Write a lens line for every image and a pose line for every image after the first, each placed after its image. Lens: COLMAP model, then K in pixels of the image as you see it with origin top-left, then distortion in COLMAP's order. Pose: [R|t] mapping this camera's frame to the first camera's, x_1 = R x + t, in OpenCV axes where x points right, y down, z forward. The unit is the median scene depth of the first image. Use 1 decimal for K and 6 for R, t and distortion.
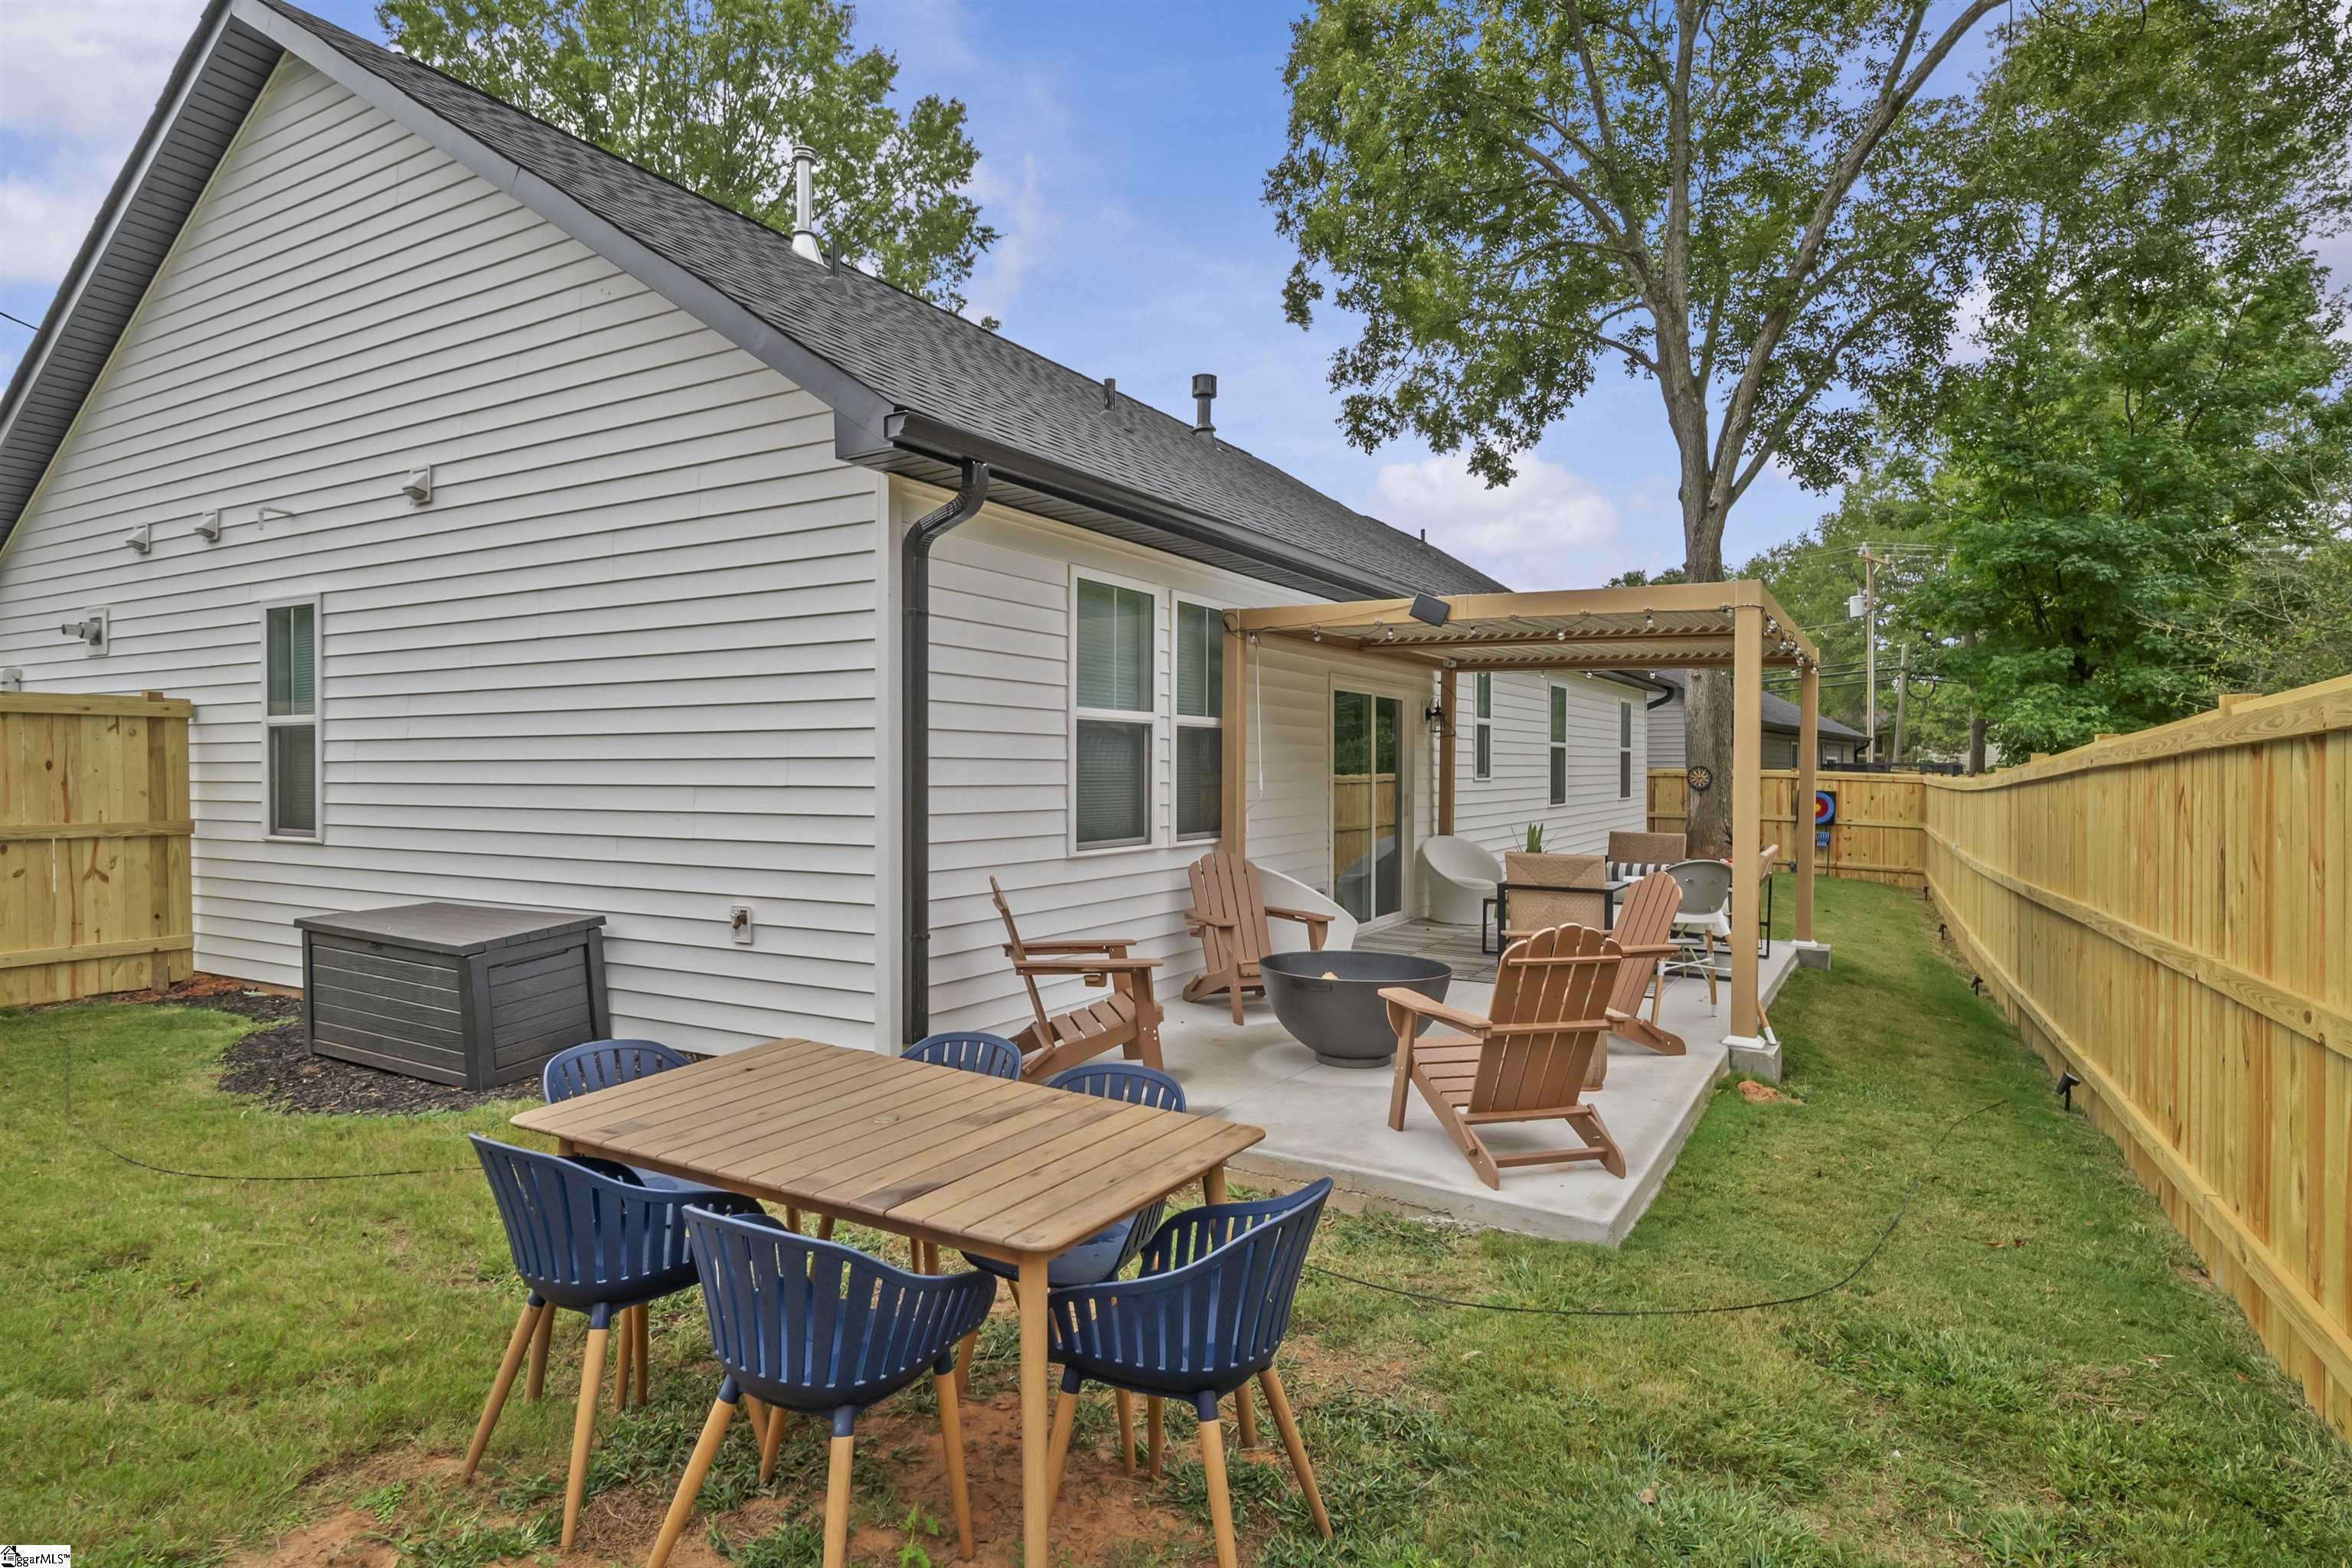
lens RADIAL K [[1275.5, 0, 1173.9], [0, 1275.5, 774.2], [0, 0, 1]] dist [-0.003695, -0.001295]
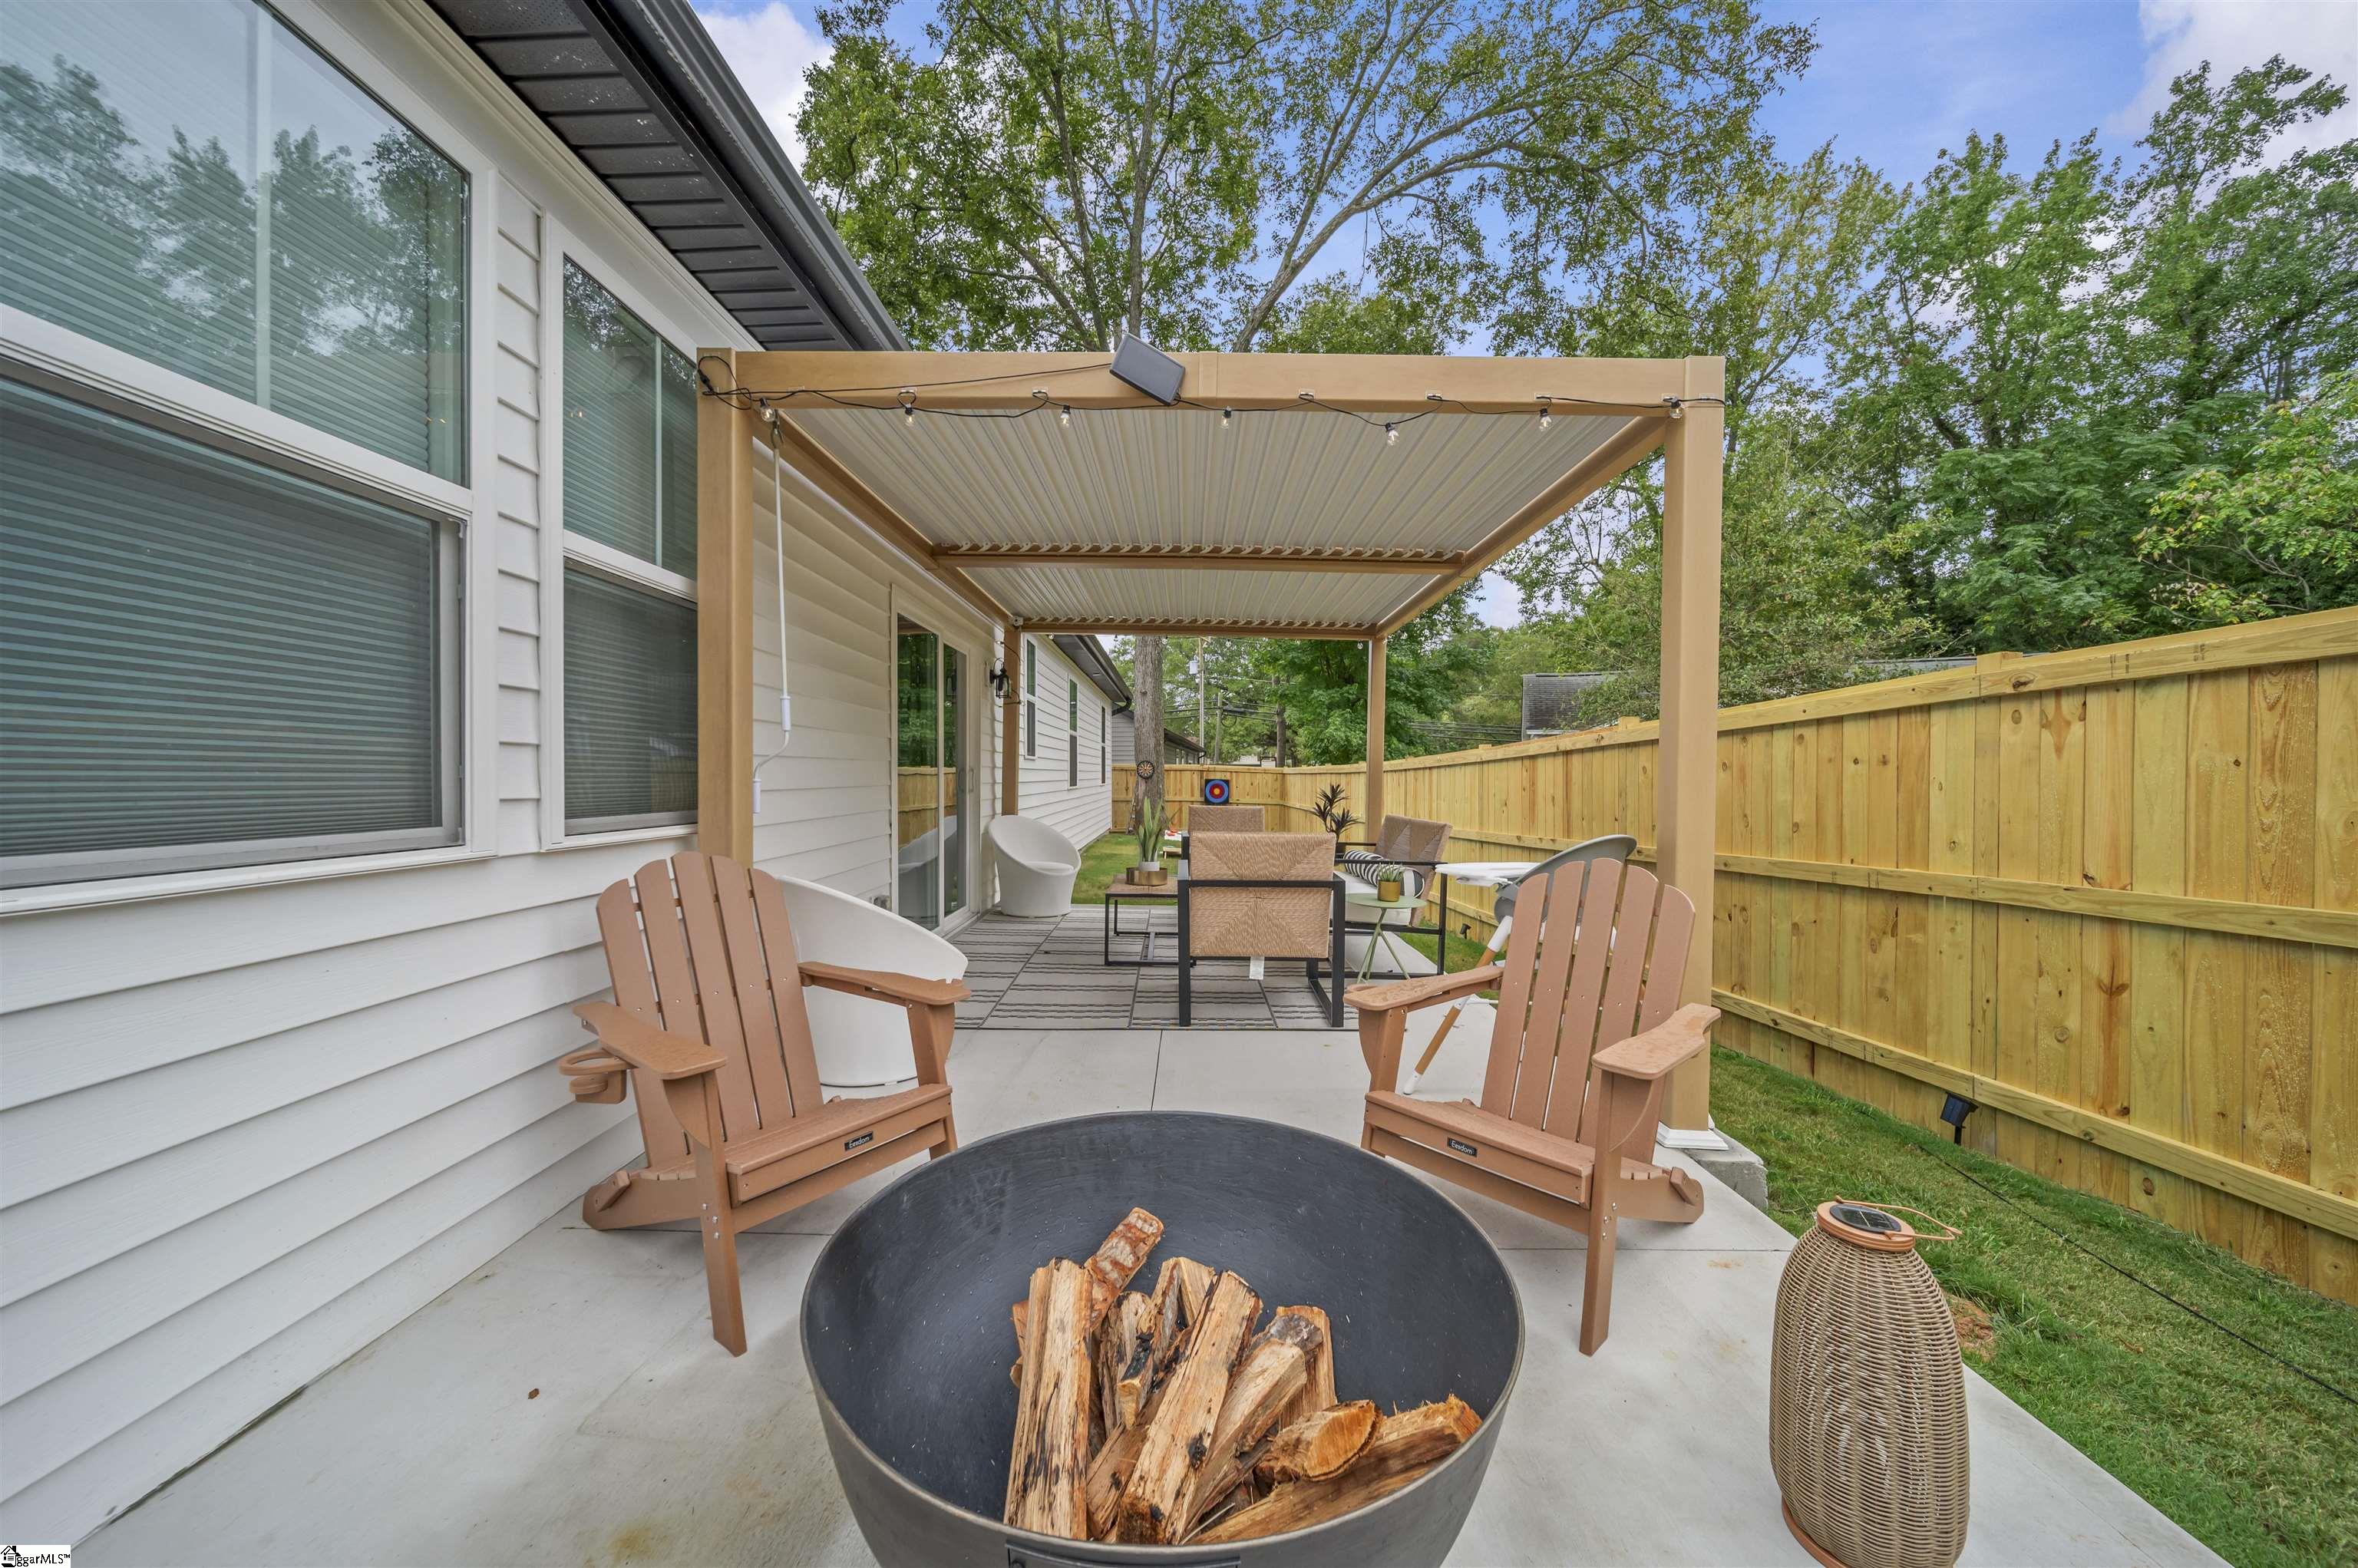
lens RADIAL K [[828.1, 0, 1177.1], [0, 828.1, 782.6], [0, 0, 1]] dist [-0.003674, -0.001859]
pose [[0.868145, -0.006407, 0.496270, 0.027229], [0.004802, 0.999978, 0.004510, 0.023219], [-0.496288, -0.001532, 0.868156, 0.438554]]
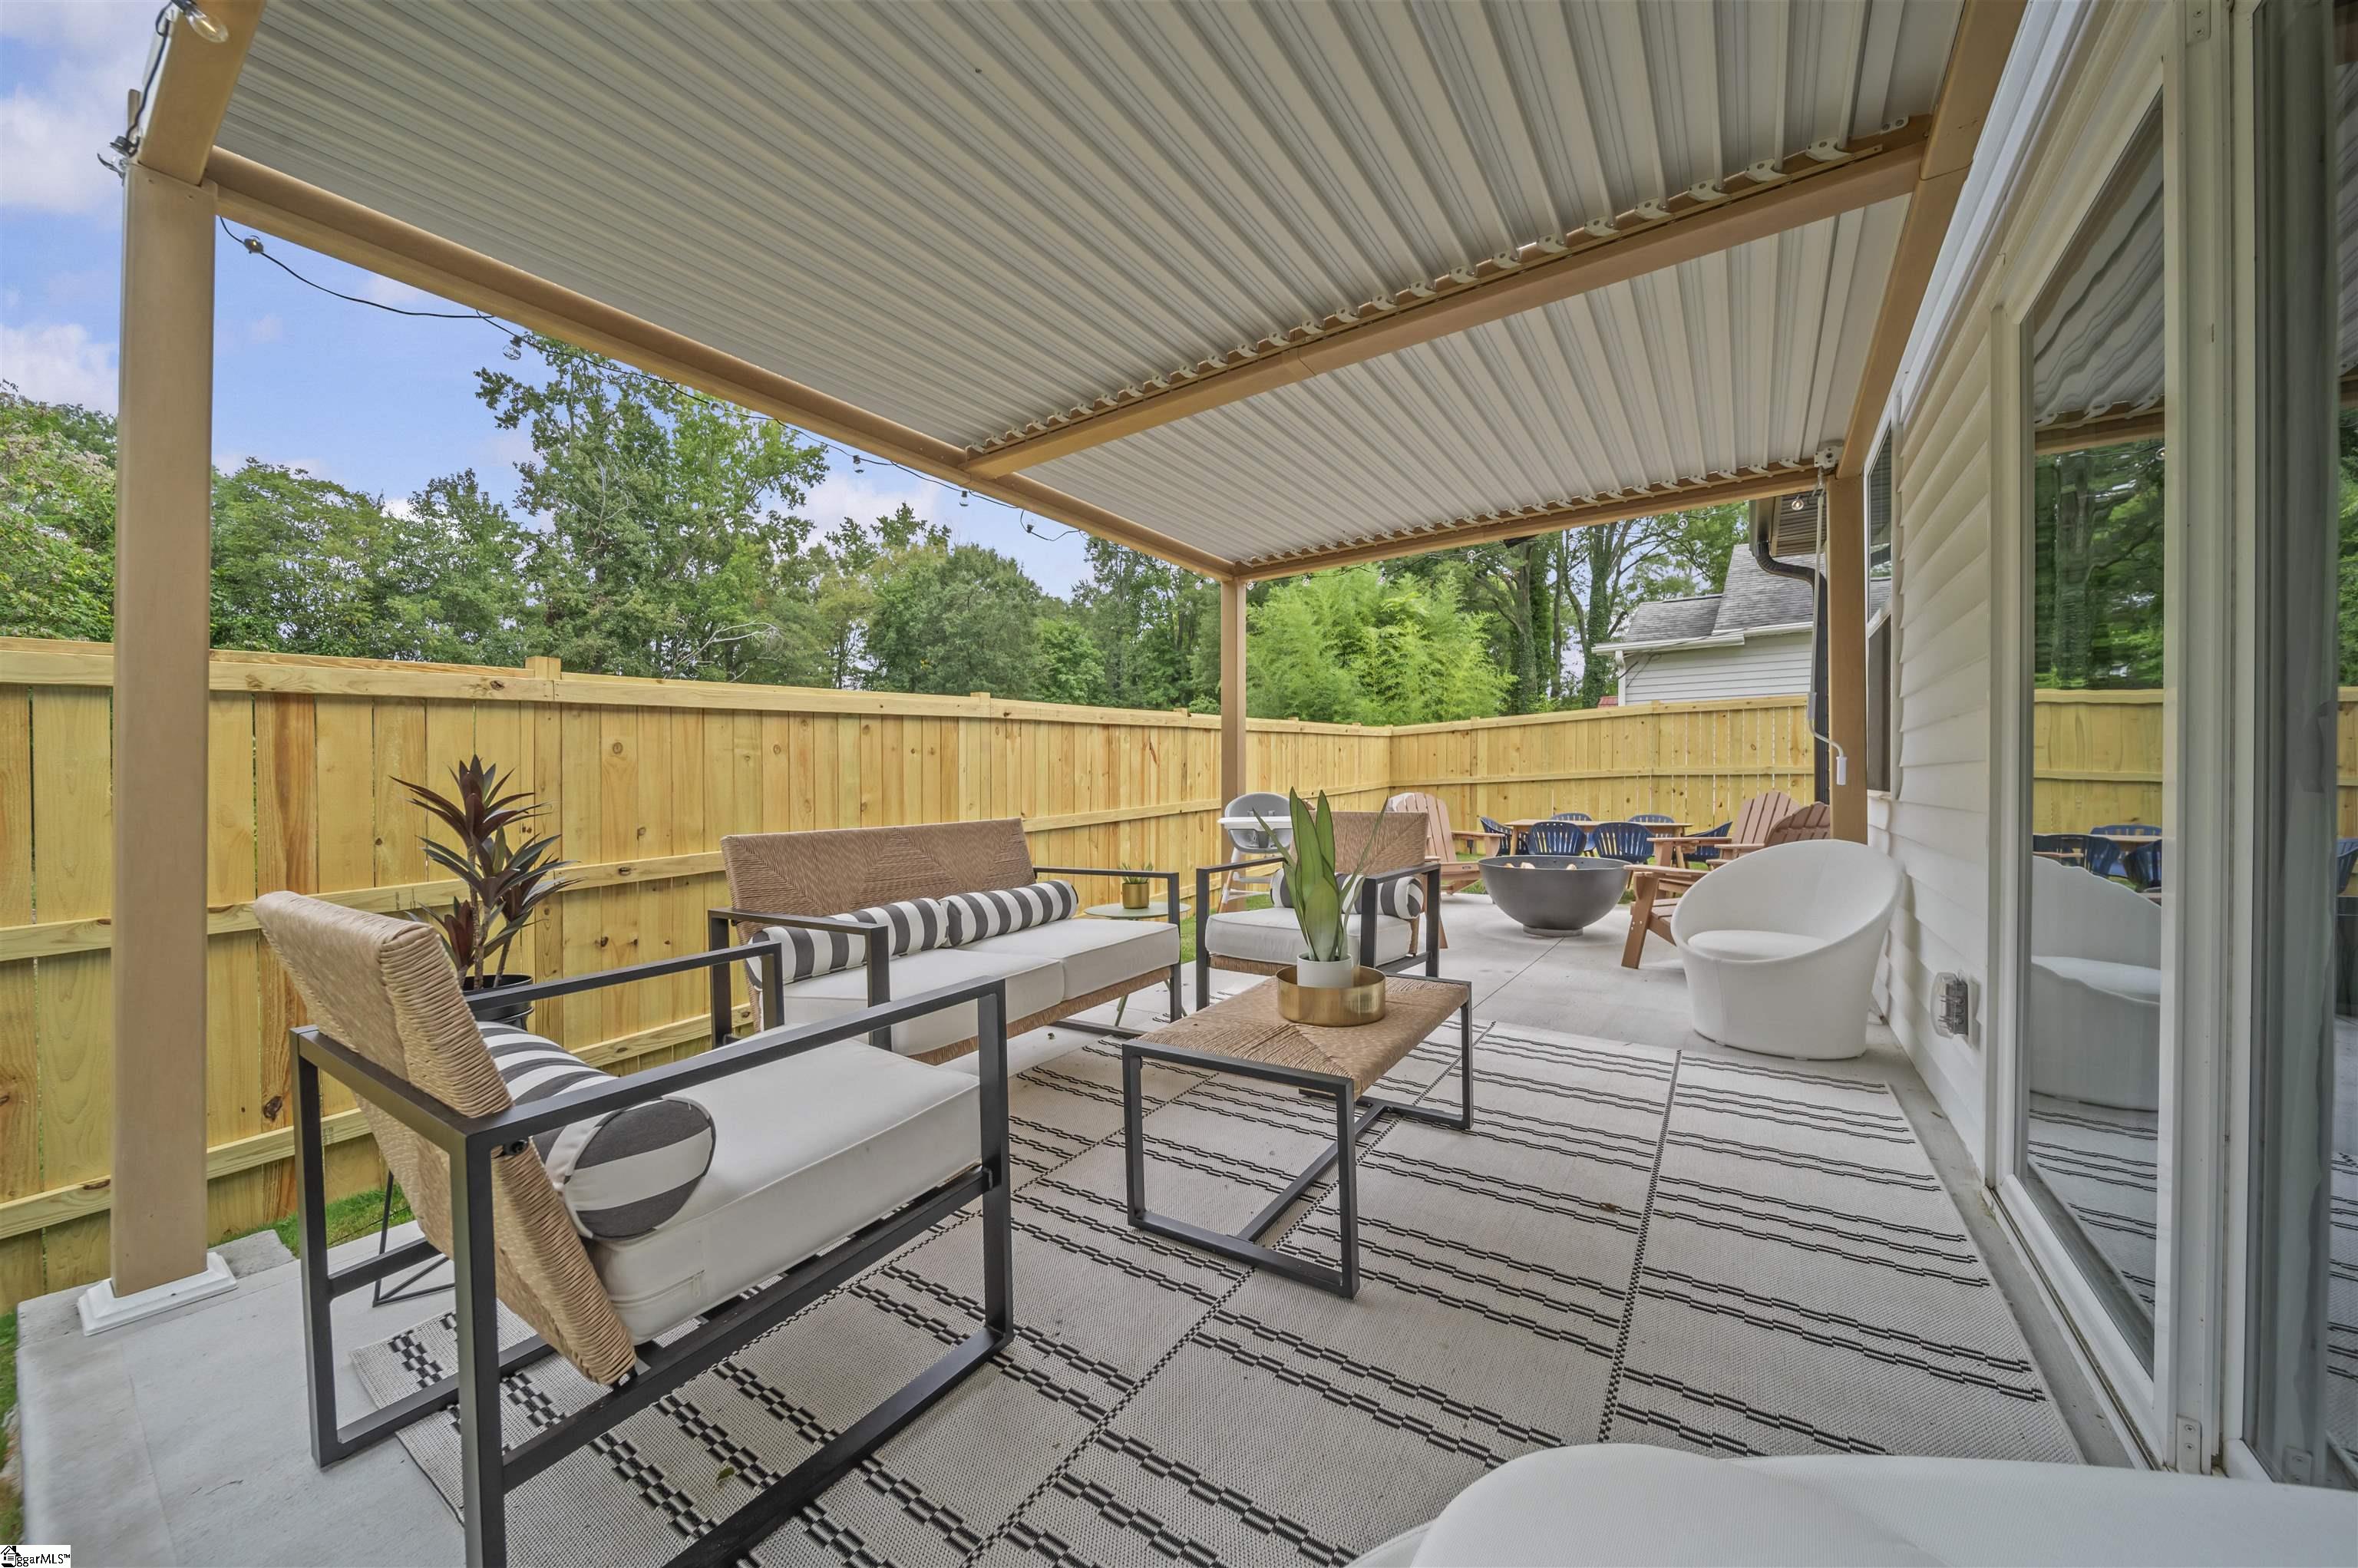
lens RADIAL K [[828.1, 0, 1186.1], [0, 828.1, 783.5], [0, 0, 1]] dist [-0.003674, -0.001859]
pose [[-0.998248, 0.001020, 0.059158, 0.269390], [0.001675, 0.999938, 0.011026, 0.029669], [-0.059143, 0.011106, -0.998188, 1.034672]]
